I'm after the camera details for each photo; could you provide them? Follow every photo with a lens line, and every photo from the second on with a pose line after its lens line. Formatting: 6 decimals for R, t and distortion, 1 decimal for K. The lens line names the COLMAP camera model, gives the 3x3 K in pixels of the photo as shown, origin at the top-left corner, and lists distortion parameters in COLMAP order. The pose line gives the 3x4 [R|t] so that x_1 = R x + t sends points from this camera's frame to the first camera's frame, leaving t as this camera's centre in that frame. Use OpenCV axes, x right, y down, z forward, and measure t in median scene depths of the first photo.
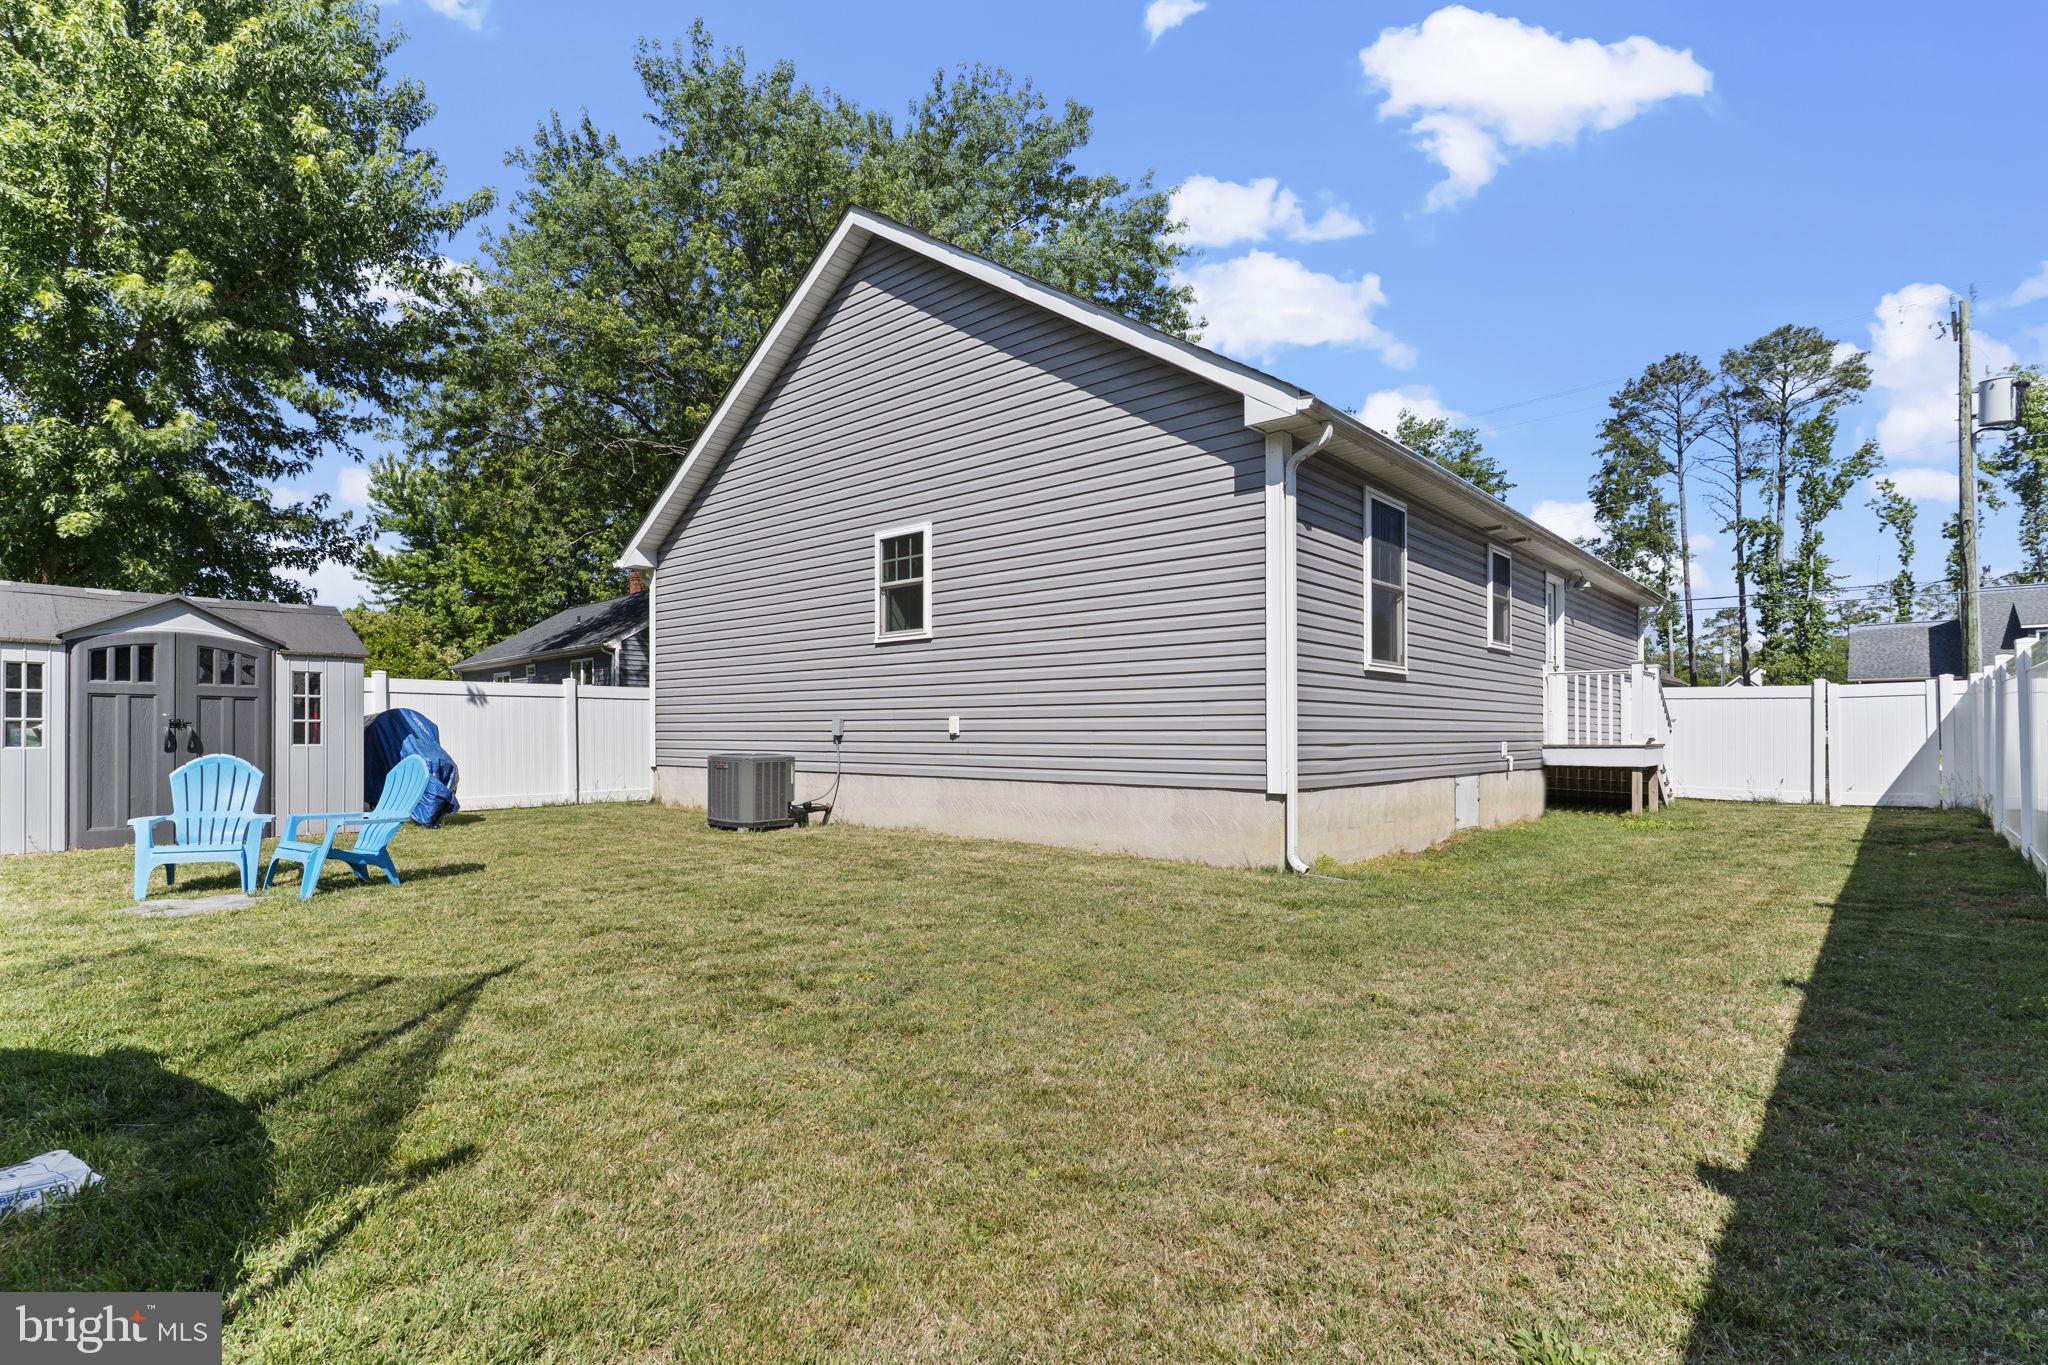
lens RADIAL K [[976.7, 0, 983.9], [0, 976.7, 724.2], [0, 0, 1]] dist [-0.002075, -0.000236]
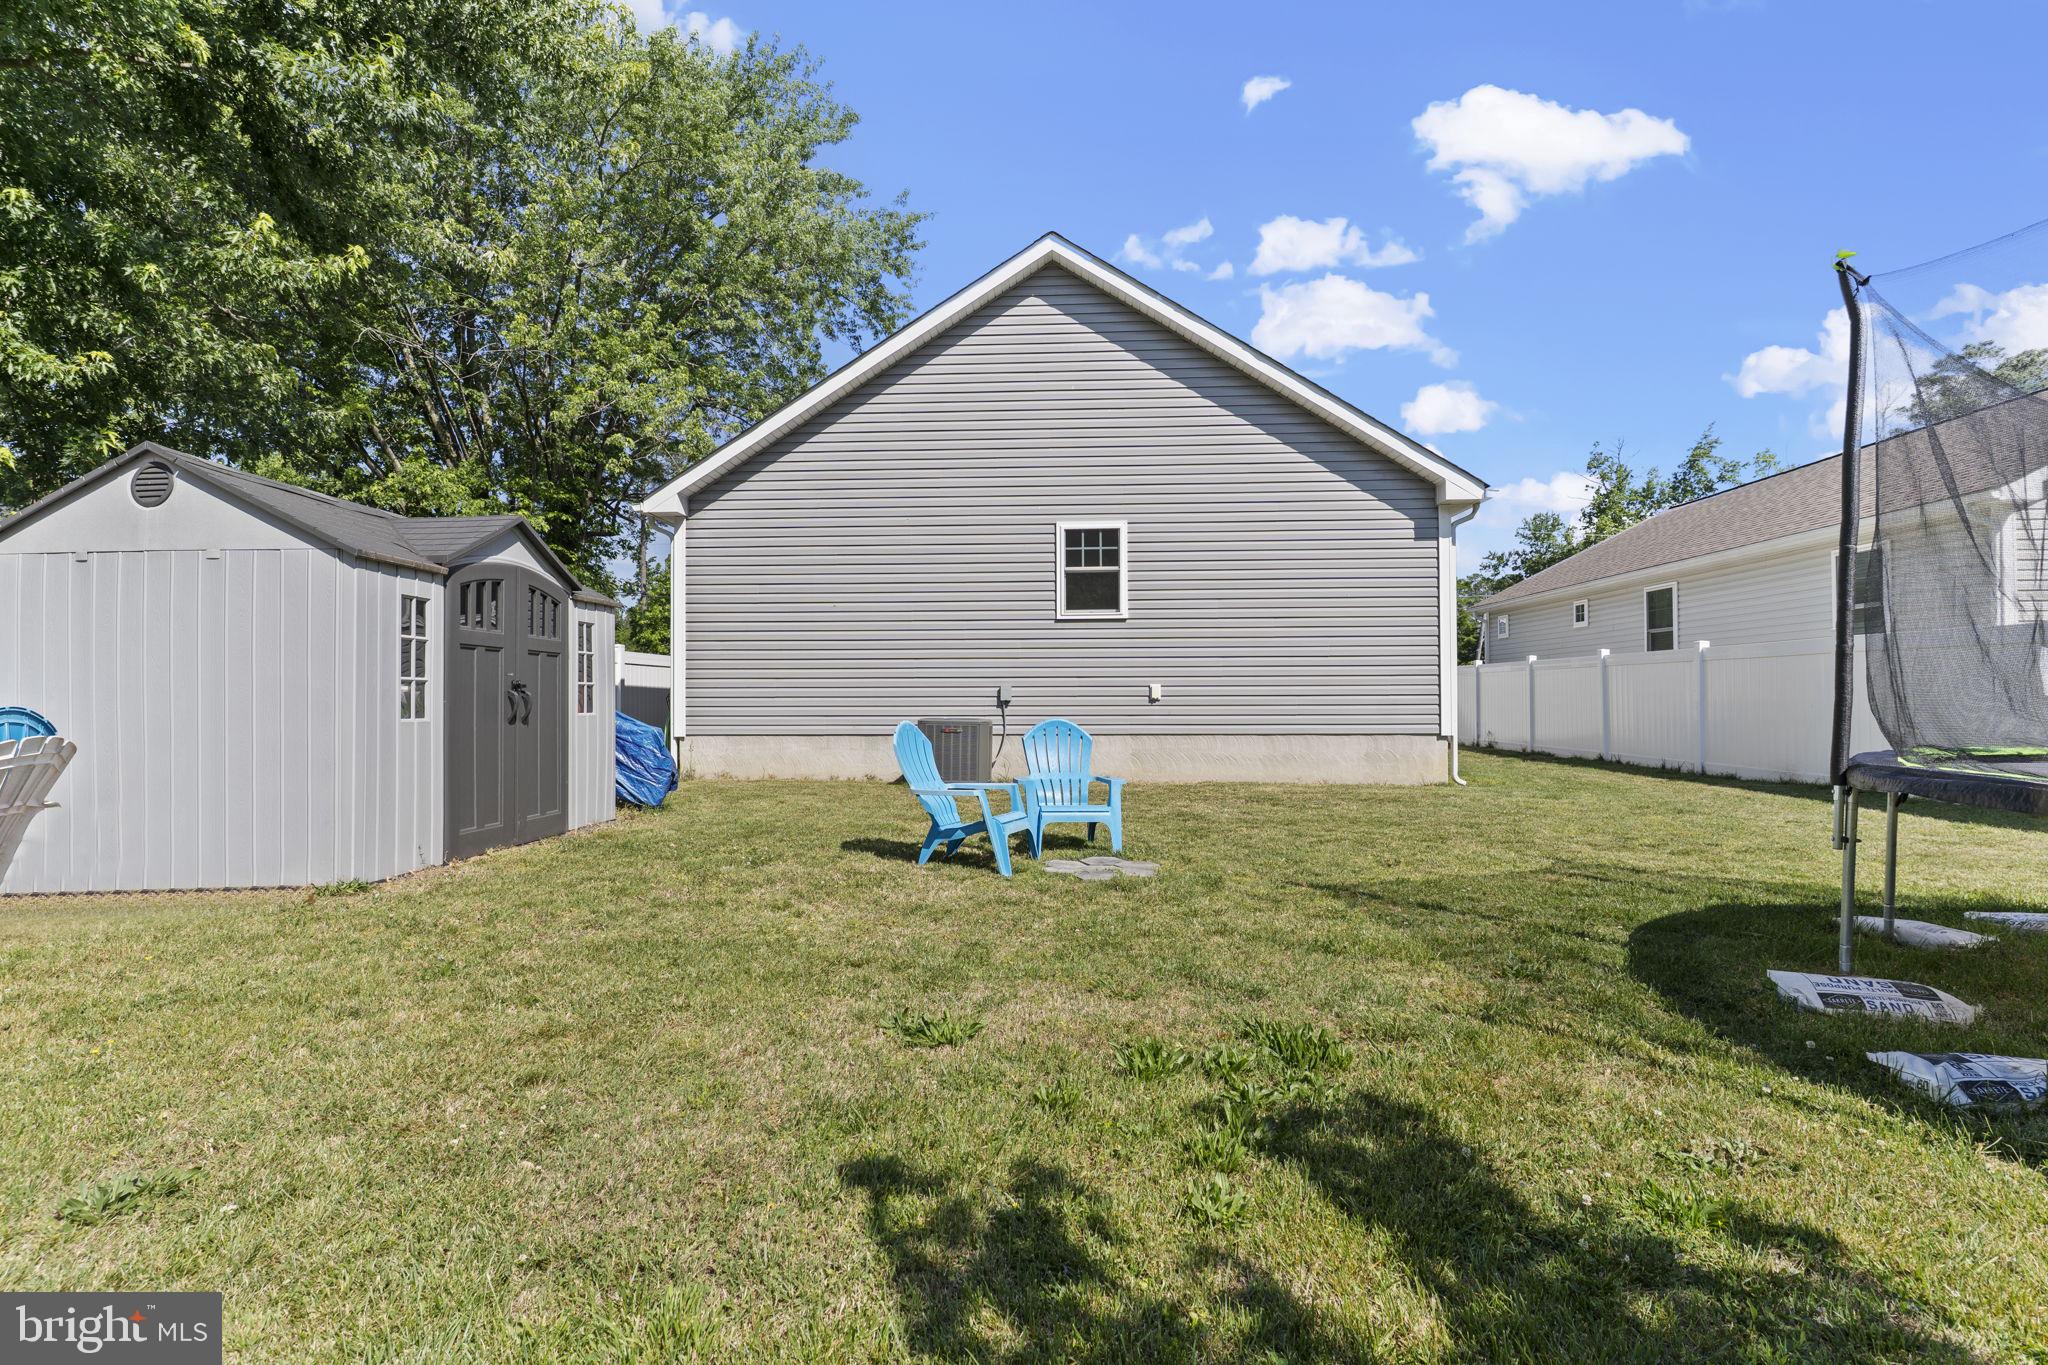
lens RADIAL K [[975.7, 0, 1006.3], [0, 975.7, 676.0], [0, 0, 1]] dist [0.000509, 0.000536]
pose [[0.789847, 0.013122, 0.613164, -0.900612], [-0.001694, 0.999814, -0.019214, 0.005296], [-0.613302, 0.014137, 0.789722, 0.148405]]
